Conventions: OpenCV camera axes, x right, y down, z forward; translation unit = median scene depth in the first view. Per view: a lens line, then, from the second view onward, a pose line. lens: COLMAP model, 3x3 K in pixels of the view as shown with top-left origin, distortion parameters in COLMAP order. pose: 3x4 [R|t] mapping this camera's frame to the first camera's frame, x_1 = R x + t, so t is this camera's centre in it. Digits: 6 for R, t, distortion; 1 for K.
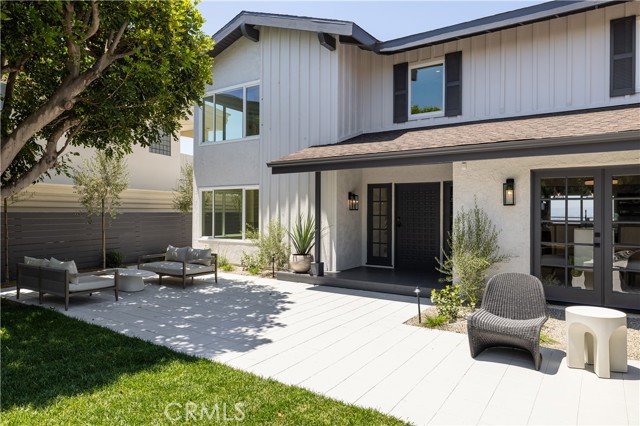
lens RADIAL K [[415.0, 0, 319.7], [0, 415.0, 209.6], [0, 0, 1]] dist [0.002610, -0.001620]
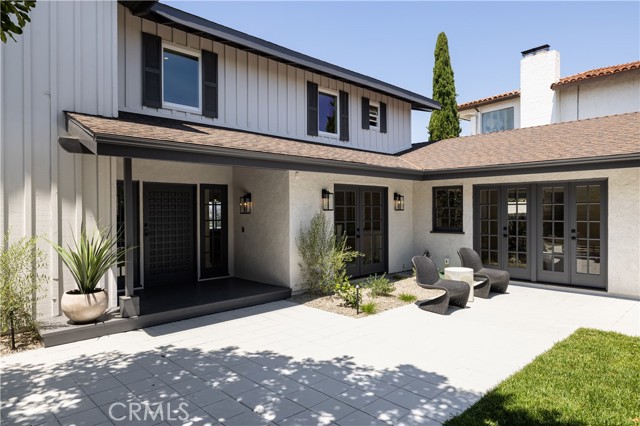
lens RADIAL K [[405.2, 0, 318.3], [0, 405.2, 211.5], [0, 0, 1]] dist [0.000756, -0.002361]
pose [[0.207336, -0.006869, 0.978246, -0.555398], [0.001333, 0.999976, 0.006739, -0.010564], [-0.978269, -0.000094, 0.207340, 0.554503]]
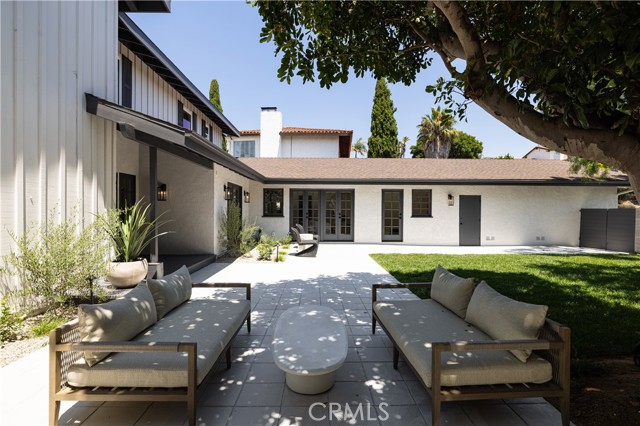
lens RADIAL K [[309.2, 0, 319.1], [0, 309.2, 210.4], [0, 0, 1]] dist [-0.002048, 0.000160]
pose [[-0.570907, -0.006555, 0.820989, -0.650136], [-0.011368, 0.999935, 0.000078, 0.023046], [-0.820936, -0.009289, -0.570944, 1.045644]]
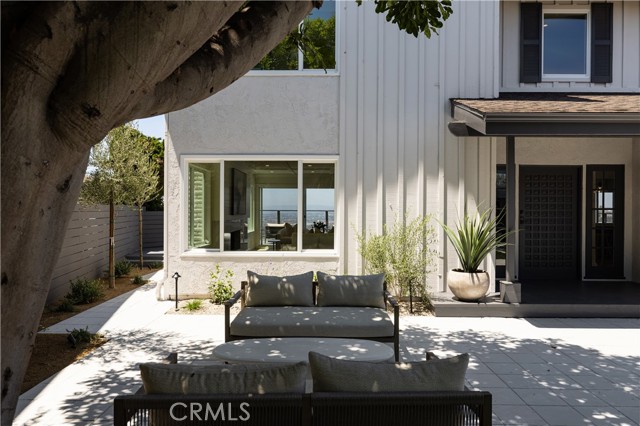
lens RADIAL K [[453.1, 0, 317.0], [0, 453.1, 212.6], [0, 0, 1]] dist [0.002281, -0.007138]
pose [[0.837680, -0.003225, 0.546152, -0.609837], [-0.005145, 0.999892, 0.013796, 0.013853], [-0.546137, -0.014366, 0.837573, 0.565890]]
